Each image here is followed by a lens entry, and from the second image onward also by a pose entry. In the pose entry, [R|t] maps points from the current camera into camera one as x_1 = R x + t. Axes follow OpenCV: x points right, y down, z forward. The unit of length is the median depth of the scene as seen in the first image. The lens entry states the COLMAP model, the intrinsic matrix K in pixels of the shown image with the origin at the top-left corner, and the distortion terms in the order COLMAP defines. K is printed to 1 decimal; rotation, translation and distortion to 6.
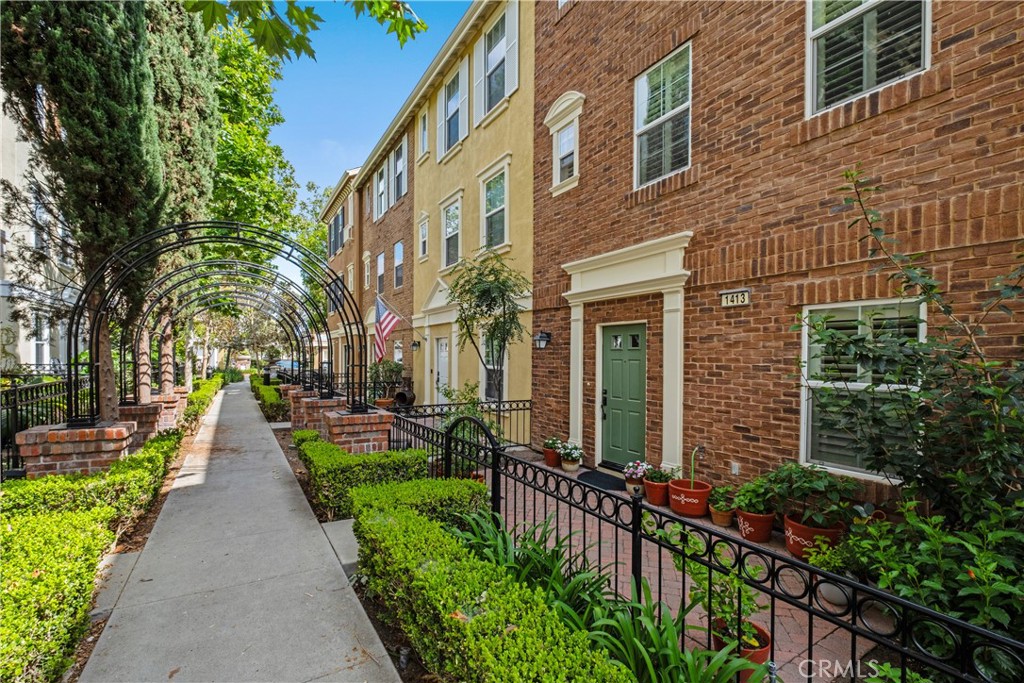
lens RADIAL K [[442.1, 0, 510.3], [0, 442.1, 357.0], [0, 0, 1]] dist [-0.014515, -0.001677]
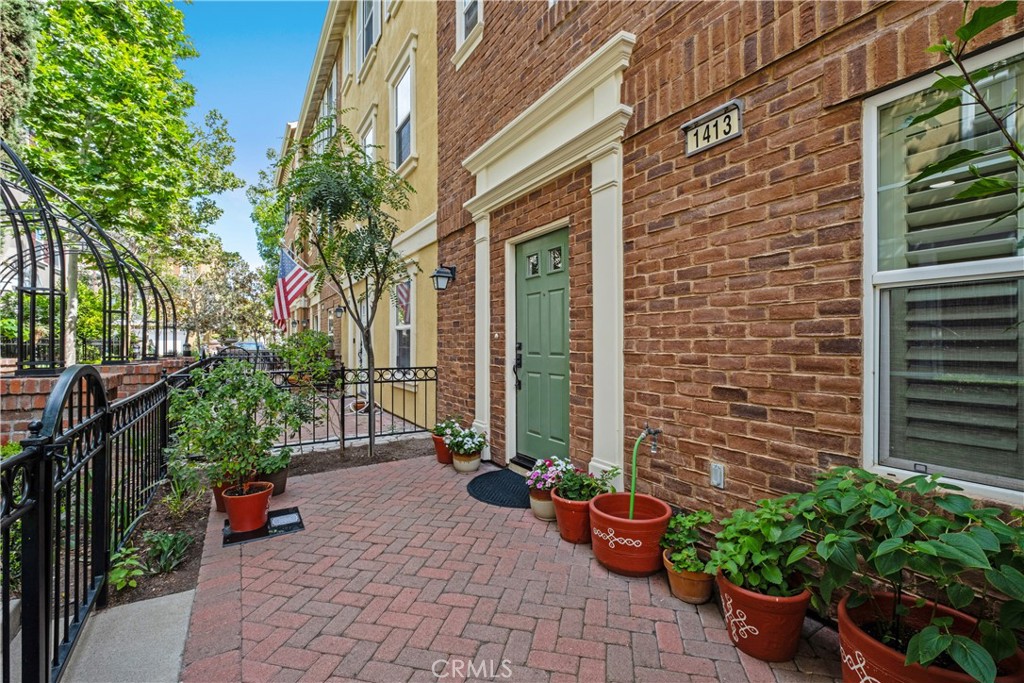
lens RADIAL K [[442.1, 0, 512.4], [0, 442.1, 341.0], [0, 0, 1]] dist [-0.014515, -0.001677]
pose [[0.999806, -0.011641, 0.015887, 0.247018], [0.011665, 0.999931, -0.001382, 0.091712], [-0.015870, 0.001567, 0.999873, 0.457338]]
